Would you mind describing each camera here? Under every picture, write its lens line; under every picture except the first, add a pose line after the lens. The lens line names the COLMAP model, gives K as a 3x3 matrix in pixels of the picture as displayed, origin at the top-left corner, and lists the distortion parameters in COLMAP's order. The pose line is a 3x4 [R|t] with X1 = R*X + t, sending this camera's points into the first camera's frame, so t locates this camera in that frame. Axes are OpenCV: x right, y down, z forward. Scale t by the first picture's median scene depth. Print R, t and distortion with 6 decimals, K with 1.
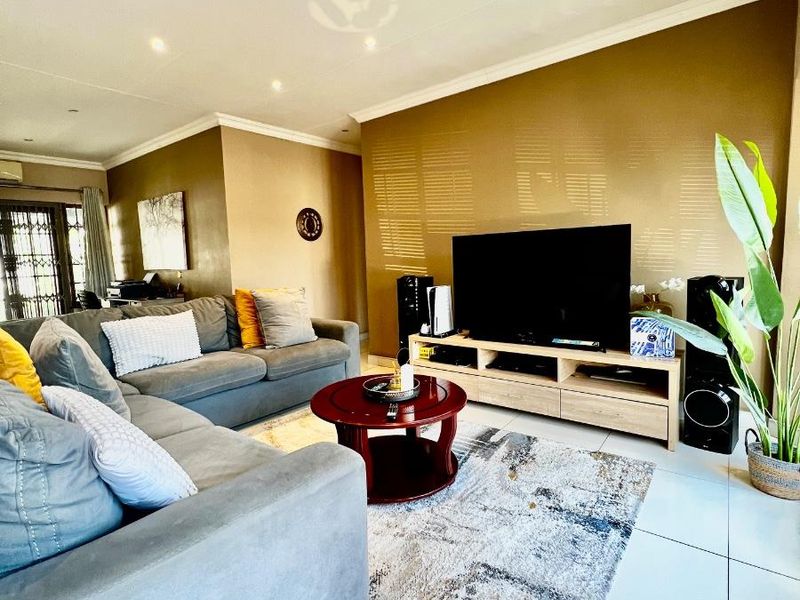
lens RADIAL K [[426.9, 0, 403.8], [0, 426.9, 296.3], [0, 0, 1]] dist [-0.003764, 0.000777]
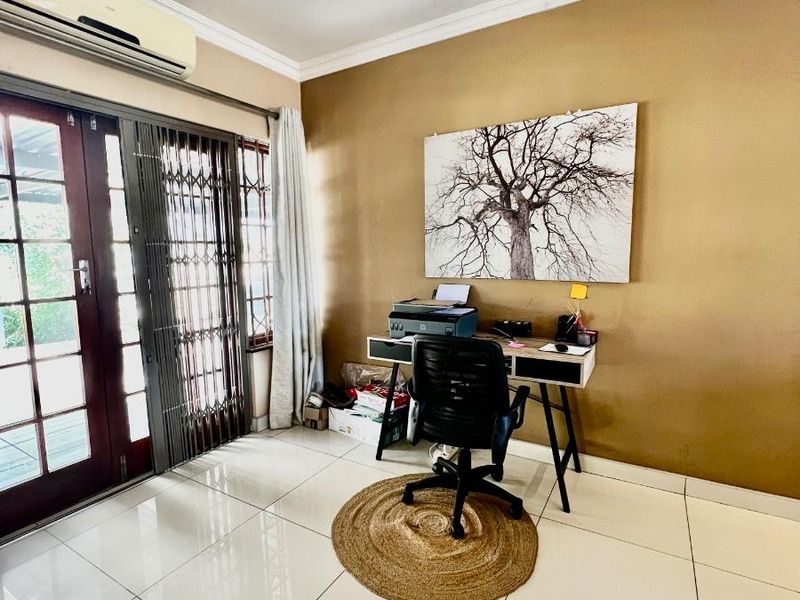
lens RADIAL K [[426.9, 0, 403.8], [0, 426.9, 296.3], [0, 0, 1]] dist [-0.003764, 0.000777]
pose [[0.991800, 0.003180, 0.127761, -1.418826], [-0.004340, 0.999952, 0.008802, -0.090022], [-0.127726, -0.009284, 0.991766, 1.043610]]
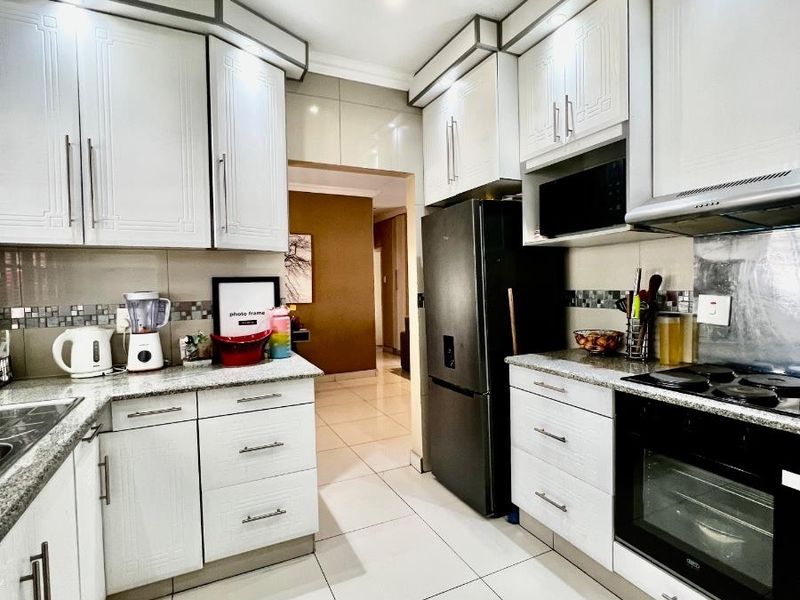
lens RADIAL K [[426.9, 0, 403.8], [0, 426.9, 296.3], [0, 0, 1]] dist [-0.003764, 0.000777]
pose [[0.450967, -0.001065, 0.892540, -2.529354], [0.090747, 0.994872, -0.044664, -0.010148], [-0.887916, 0.101137, 0.448751, 0.470501]]
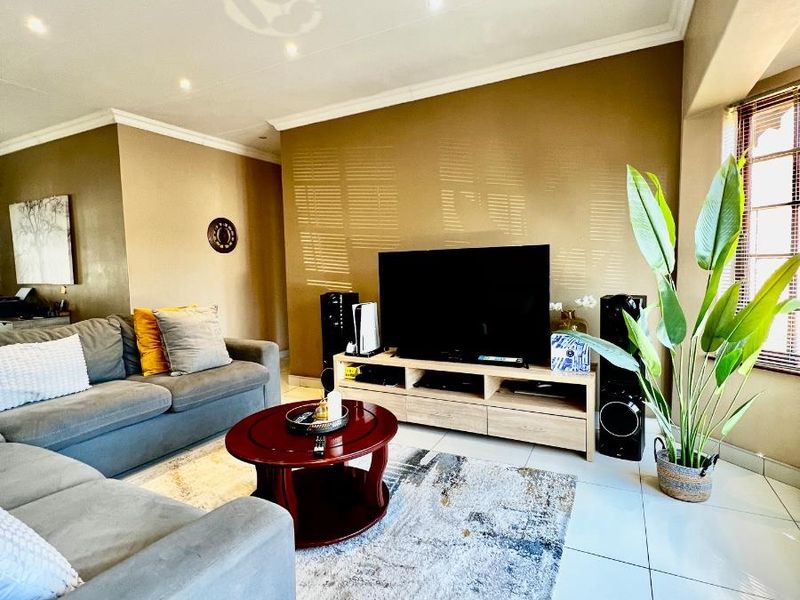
lens RADIAL K [[426.9, 0, 403.8], [0, 426.9, 296.3], [0, 0, 1]] dist [-0.003764, 0.000777]
pose [[0.982733, -0.004800, 0.184968, -0.012108], [0.009296, 0.999682, -0.023449, -0.020423], [-0.184797, 0.024764, 0.982465, 0.038904]]
